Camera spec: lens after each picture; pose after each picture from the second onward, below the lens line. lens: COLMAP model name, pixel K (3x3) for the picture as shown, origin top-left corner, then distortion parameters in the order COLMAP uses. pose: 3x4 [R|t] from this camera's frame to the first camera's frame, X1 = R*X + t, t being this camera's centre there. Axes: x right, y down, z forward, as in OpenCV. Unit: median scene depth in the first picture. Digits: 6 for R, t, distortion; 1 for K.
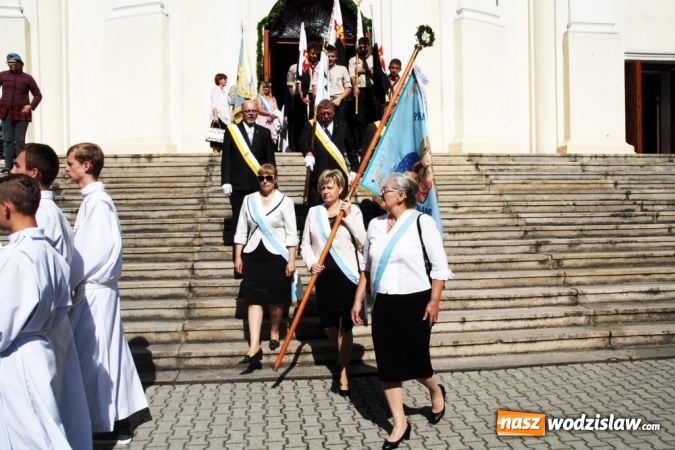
lens RADIAL K [[653.2, 0, 331.6], [0, 653.2, 222.7], [0, 0, 1]] dist [-0.081411, 0.000000]
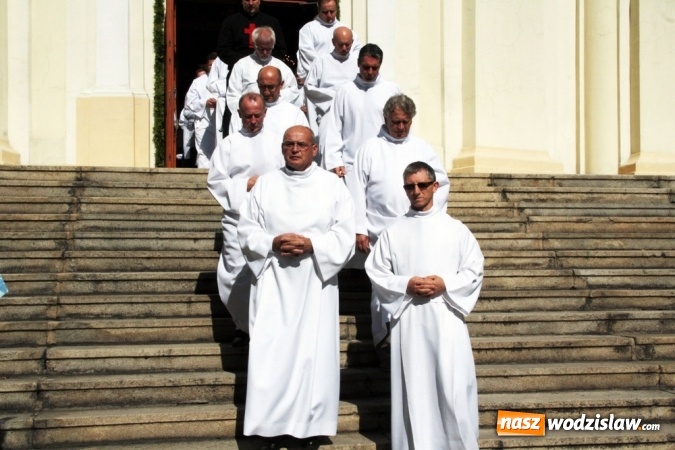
lens RADIAL K [[977.9, 0, 335.1], [0, 977.9, 219.9], [0, 0, 1]] dist [0.121152, 0.000000]
pose [[0.996878, 0.012584, 0.077952, -0.019070], [-0.007815, 0.998096, -0.061179, -0.001786], [-0.078574, 0.060379, 0.995078, 0.067465]]
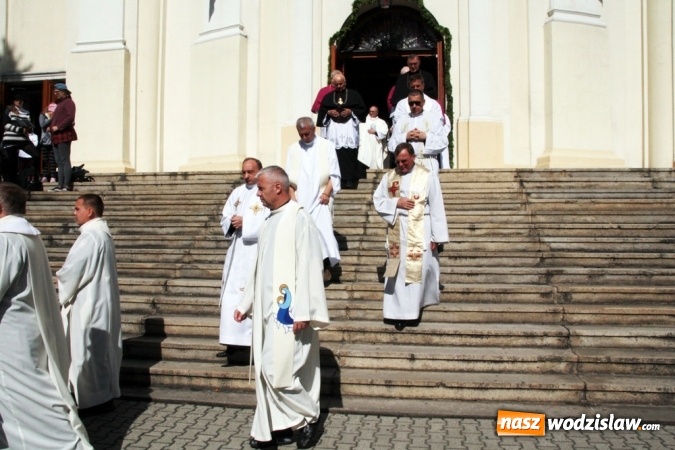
lens RADIAL K [[653.2, 0, 341.2], [0, 653.2, 219.7], [0, 0, 1]] dist [-0.081411, 0.000000]
pose [[0.959030, 0.013710, -0.282972, 0.280728], [-0.022062, 0.999409, -0.026349, -0.009156], [0.282444, 0.031512, 0.958766, 0.091698]]
